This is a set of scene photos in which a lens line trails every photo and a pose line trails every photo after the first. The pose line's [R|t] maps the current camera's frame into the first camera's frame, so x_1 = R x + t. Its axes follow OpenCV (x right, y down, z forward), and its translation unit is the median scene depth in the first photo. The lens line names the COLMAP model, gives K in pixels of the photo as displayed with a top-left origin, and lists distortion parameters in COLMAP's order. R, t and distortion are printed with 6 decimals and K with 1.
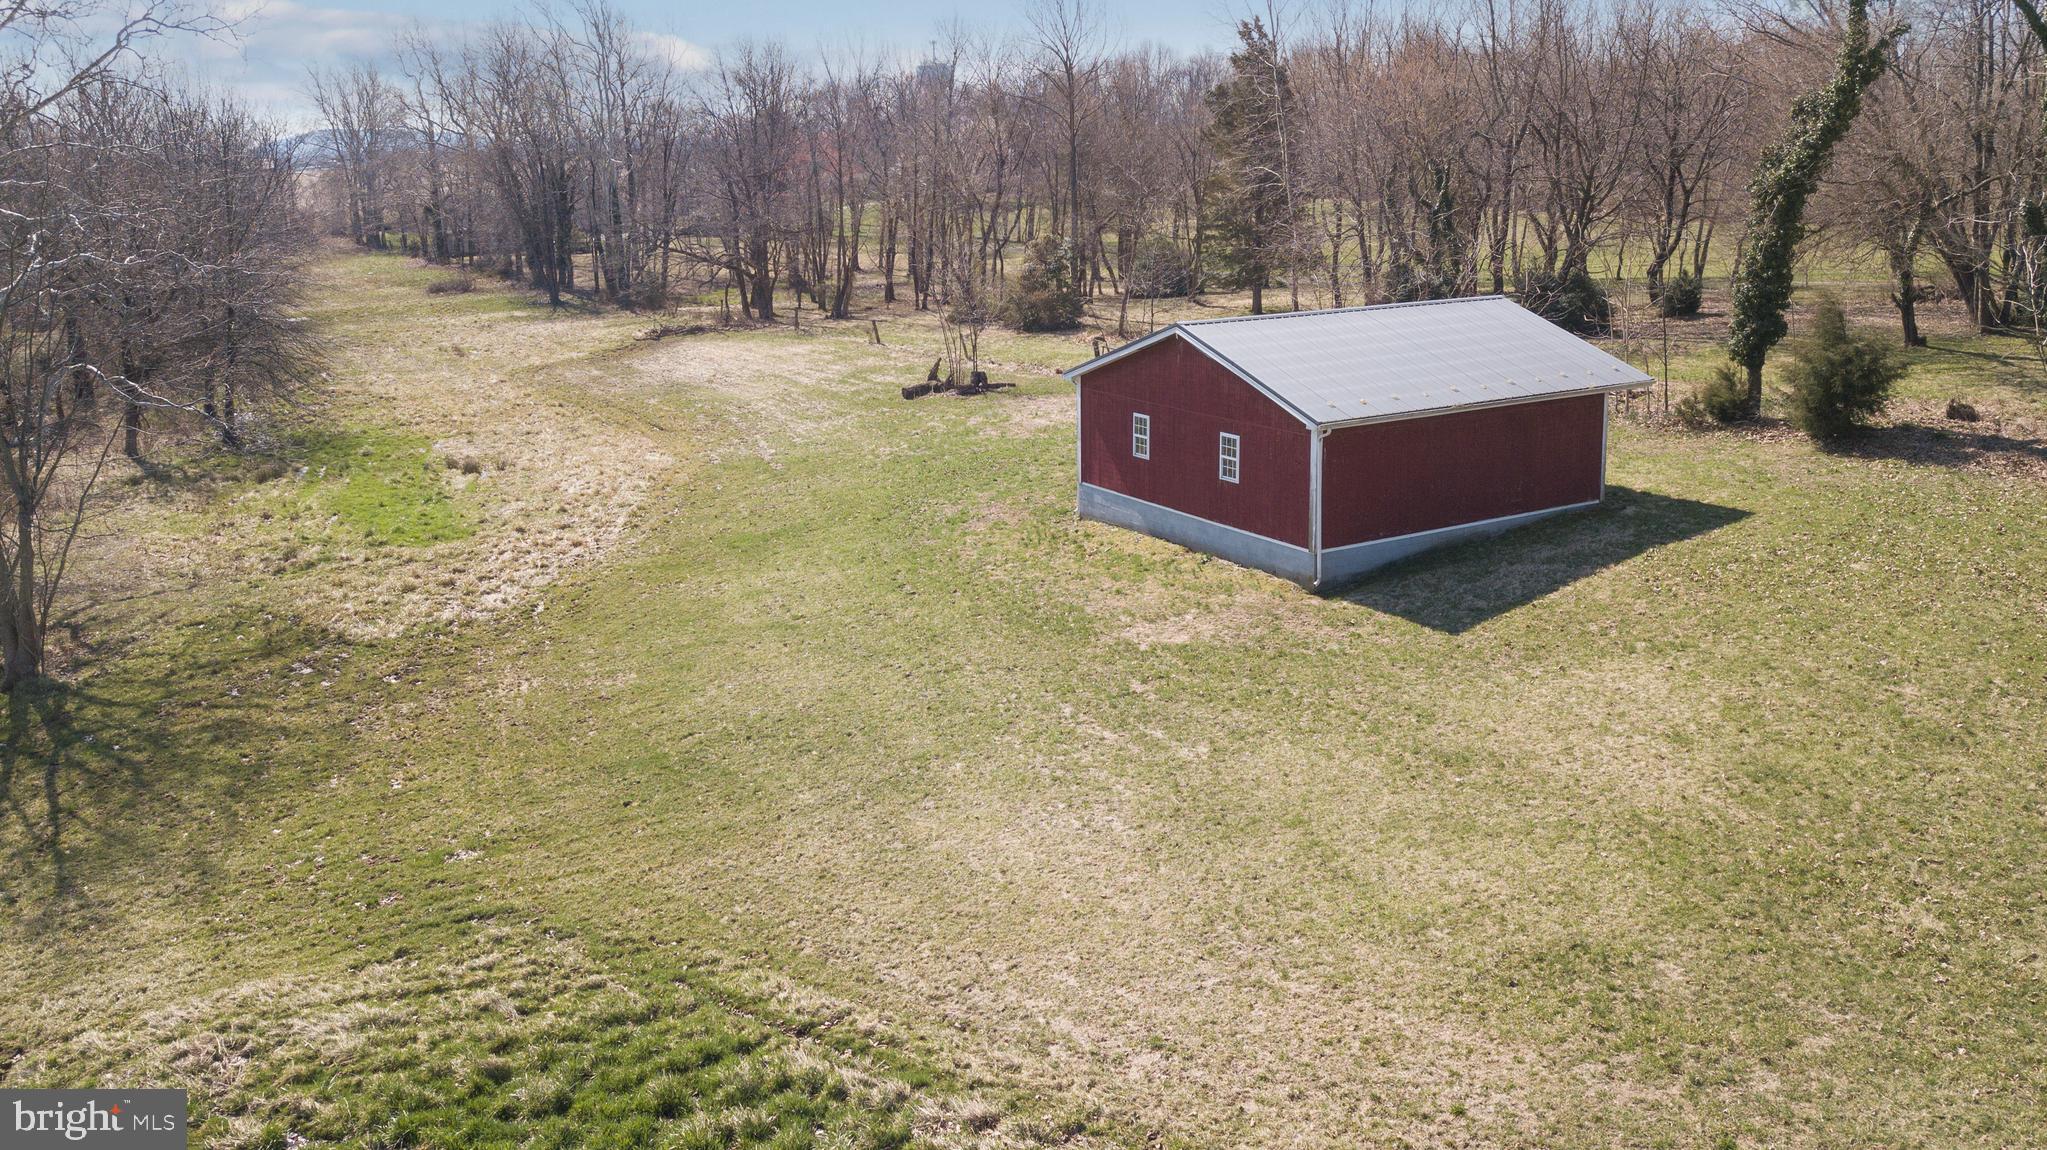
lens RADIAL K [[1577.2, 0, 1034.0], [0, 1577.2, 566.2], [0, 0, 1]] dist [0.003957, 0.012929]
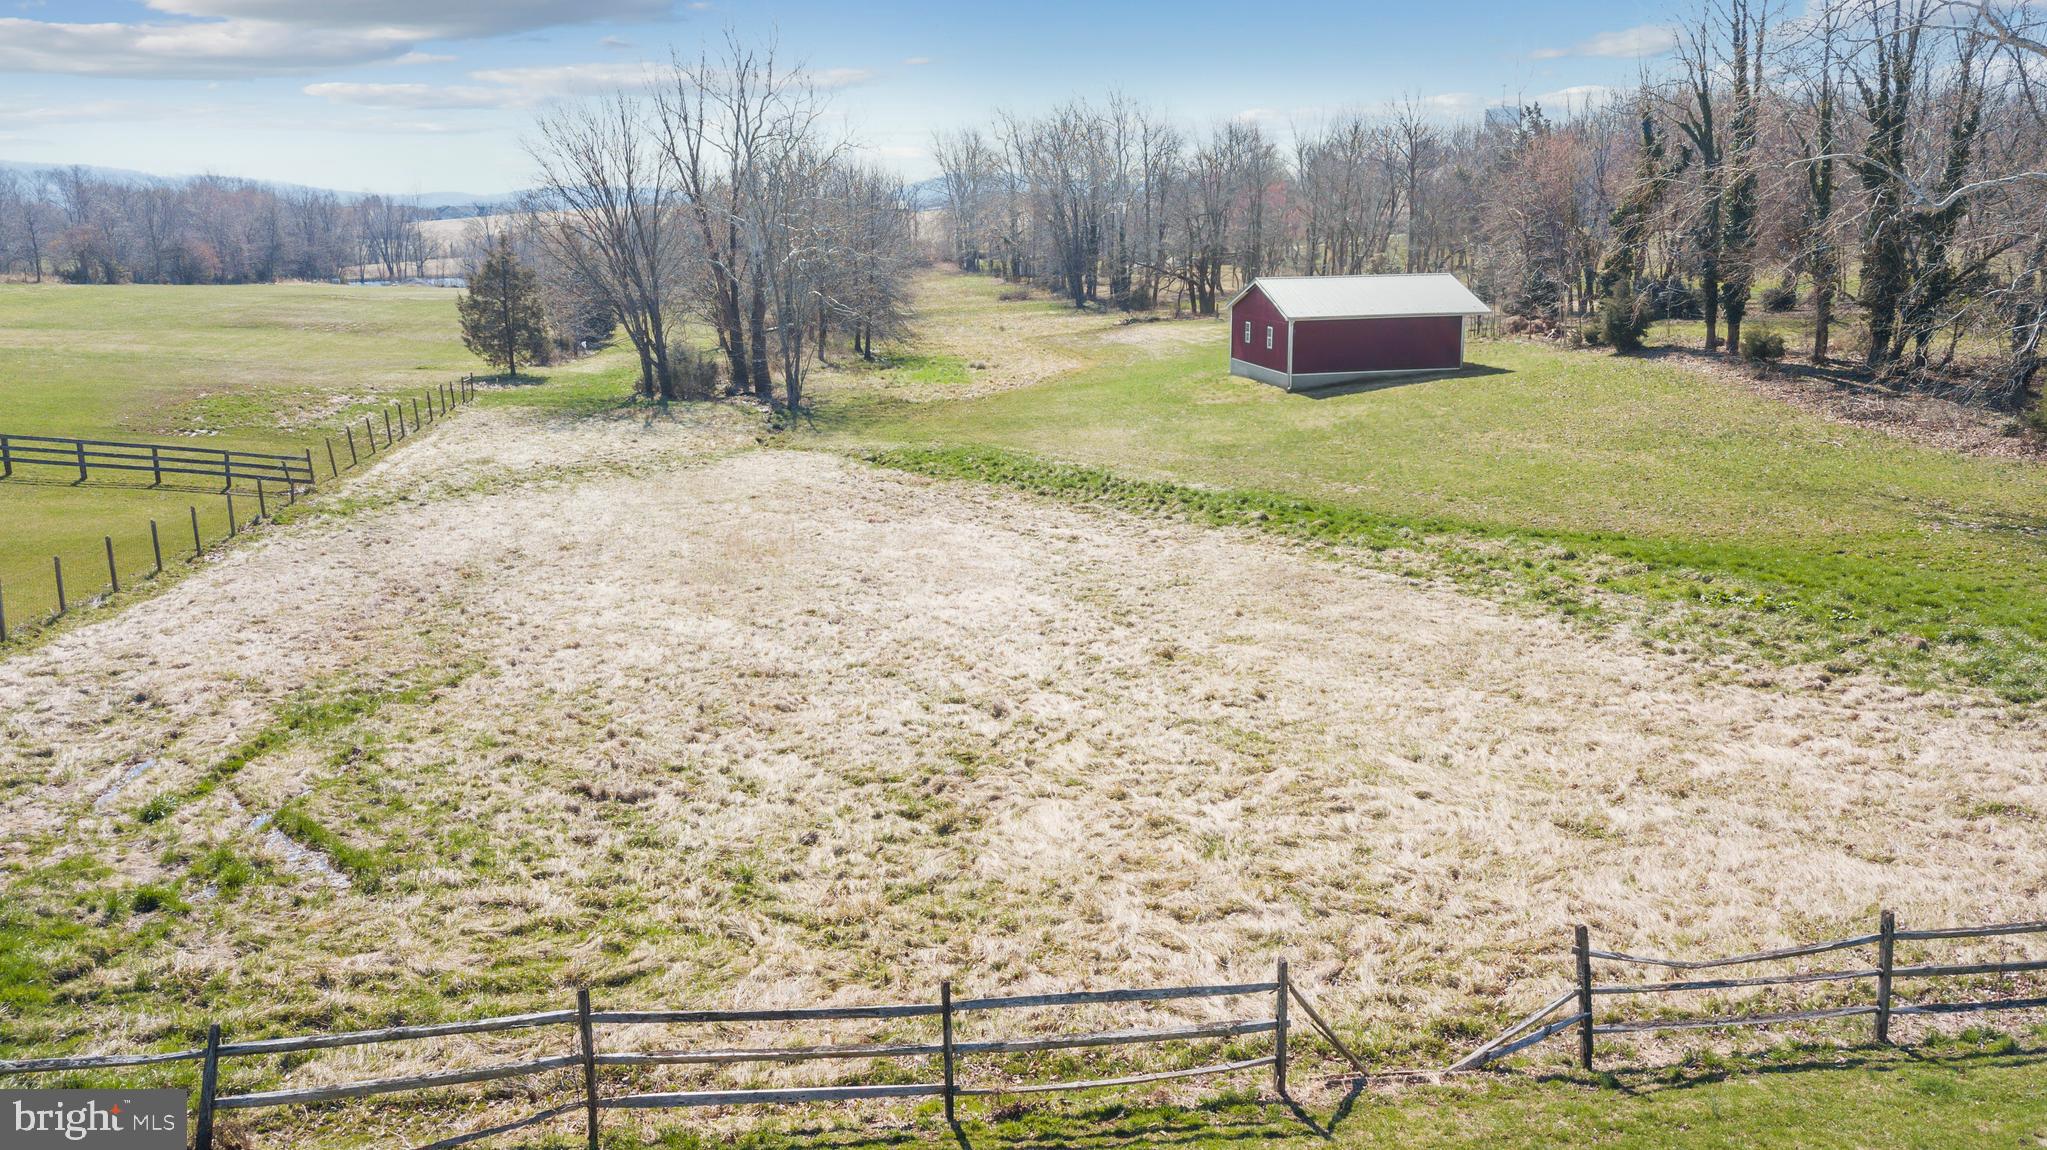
lens RADIAL K [[1577.2, 0, 1021.2], [0, 1577.2, 563.5], [0, 0, 1]] dist [0.003957, 0.012929]
pose [[0.933674, 0.079214, -0.349255, 0.169310], [-0.088187, 0.996055, -0.009840, 0.085888], [0.347098, 0.039987, 0.936976, -0.344438]]
